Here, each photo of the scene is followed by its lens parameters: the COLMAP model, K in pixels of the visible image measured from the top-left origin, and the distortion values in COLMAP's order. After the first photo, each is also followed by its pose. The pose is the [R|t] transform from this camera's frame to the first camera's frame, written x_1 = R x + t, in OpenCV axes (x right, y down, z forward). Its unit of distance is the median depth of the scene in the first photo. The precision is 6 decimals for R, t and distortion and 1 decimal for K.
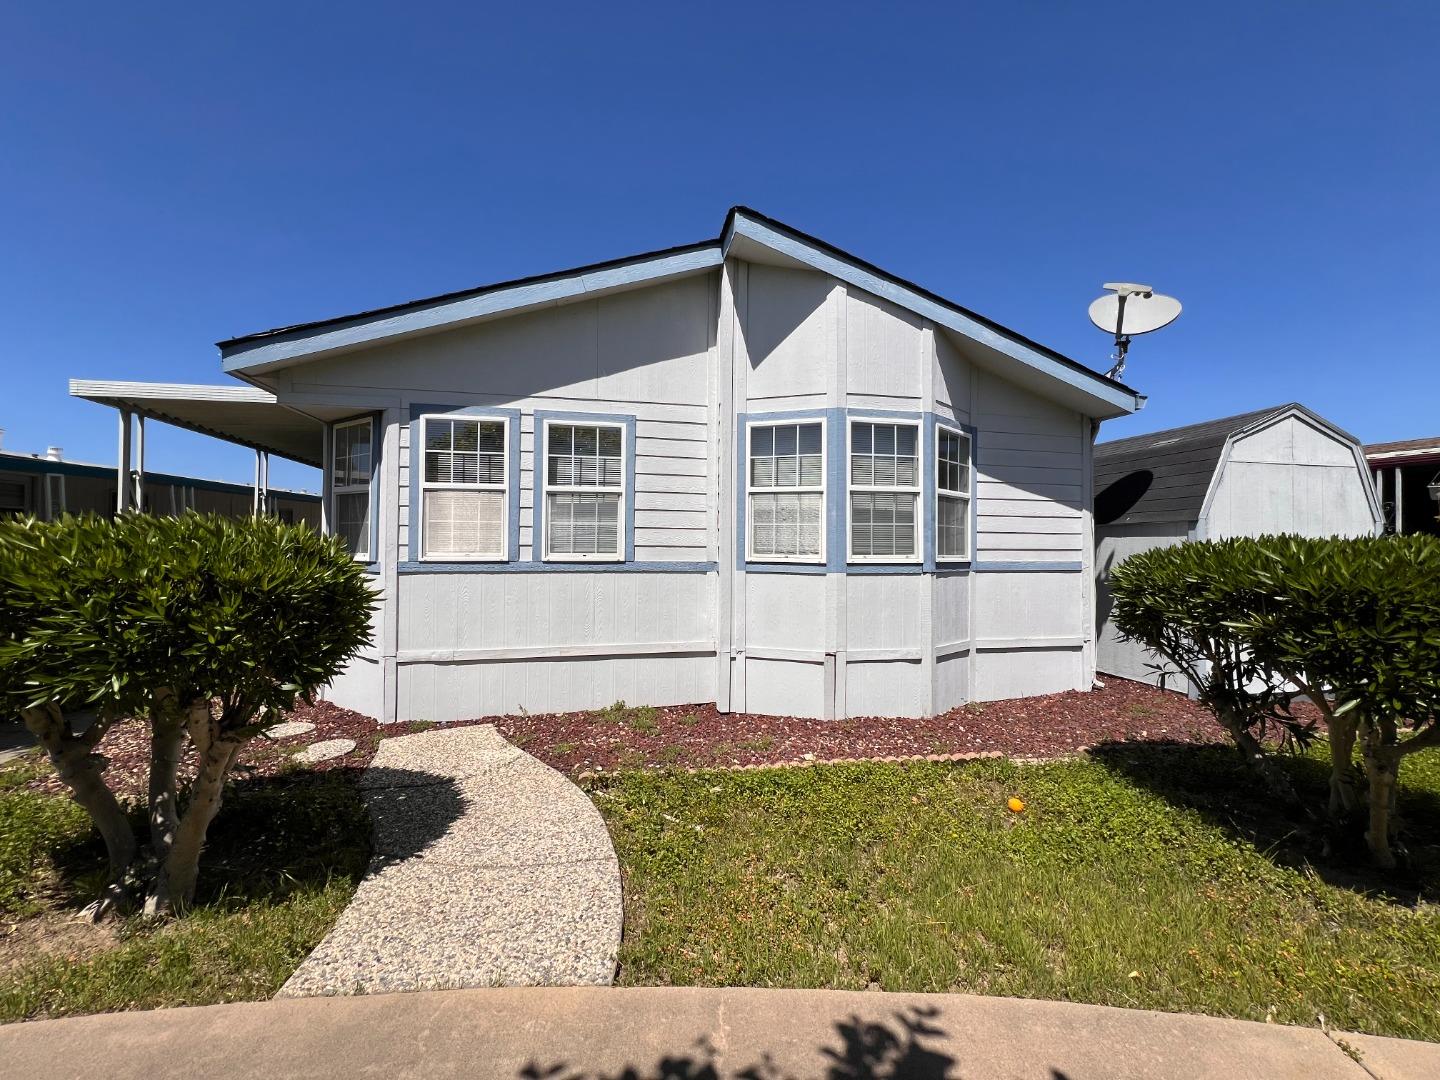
lens RADIAL K [[571.0, 0, 716.5], [0, 571.0, 538.4], [0, 0, 1]] dist [-0.002859, -0.000331]
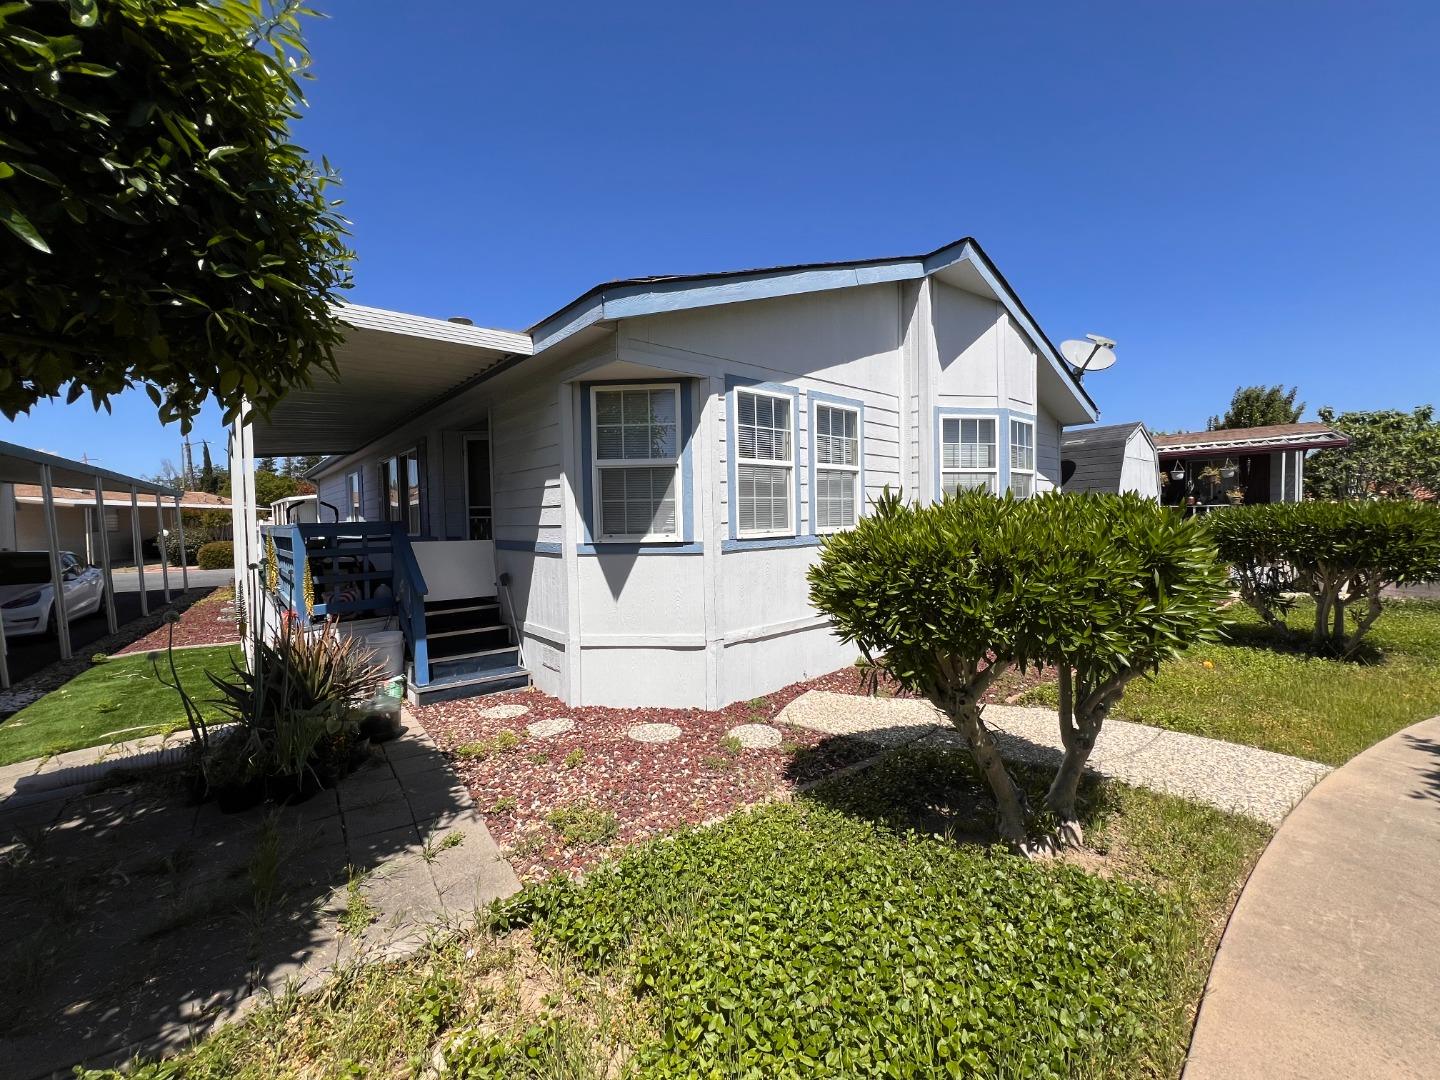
lens RADIAL K [[571.0, 0, 721.3], [0, 571.0, 533.7], [0, 0, 1]] dist [-0.002859, -0.000331]
pose [[0.873900, -0.038540, 0.484576, -0.975982], [0.018041, 0.998737, 0.046896, -0.014435], [-0.485771, -0.032240, 0.873491, 0.157915]]
